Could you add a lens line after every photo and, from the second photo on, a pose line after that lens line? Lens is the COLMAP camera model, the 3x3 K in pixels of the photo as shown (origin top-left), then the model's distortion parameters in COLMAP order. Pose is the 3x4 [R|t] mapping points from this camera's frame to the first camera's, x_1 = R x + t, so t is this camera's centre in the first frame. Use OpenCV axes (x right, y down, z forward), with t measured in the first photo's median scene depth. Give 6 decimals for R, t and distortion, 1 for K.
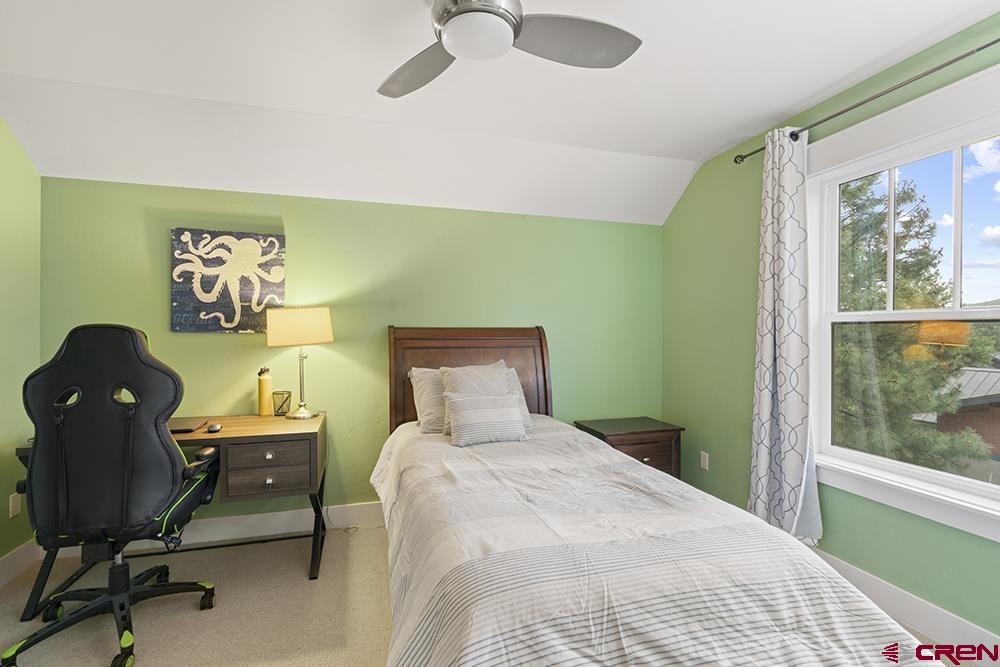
lens RADIAL K [[452.7, 0, 498.2], [0, 452.7, 334.1], [0, 0, 1]] dist [-0.005334, 0.002464]
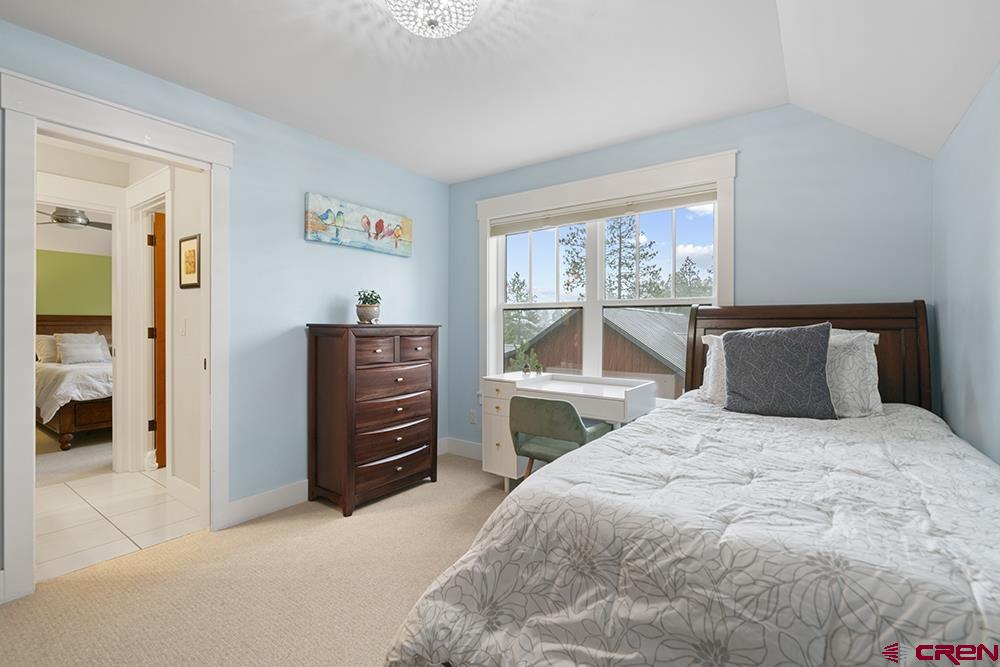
lens RADIAL K [[452.7, 0, 500.7], [0, 452.7, 329.3], [0, 0, 1]] dist [-0.005334, 0.002464]
pose [[0.789713, -0.006796, 0.613439, 0.240972], [0.006356, 0.999976, 0.002895, 0.063251], [-0.613444, 0.001613, 0.789737, -2.068647]]
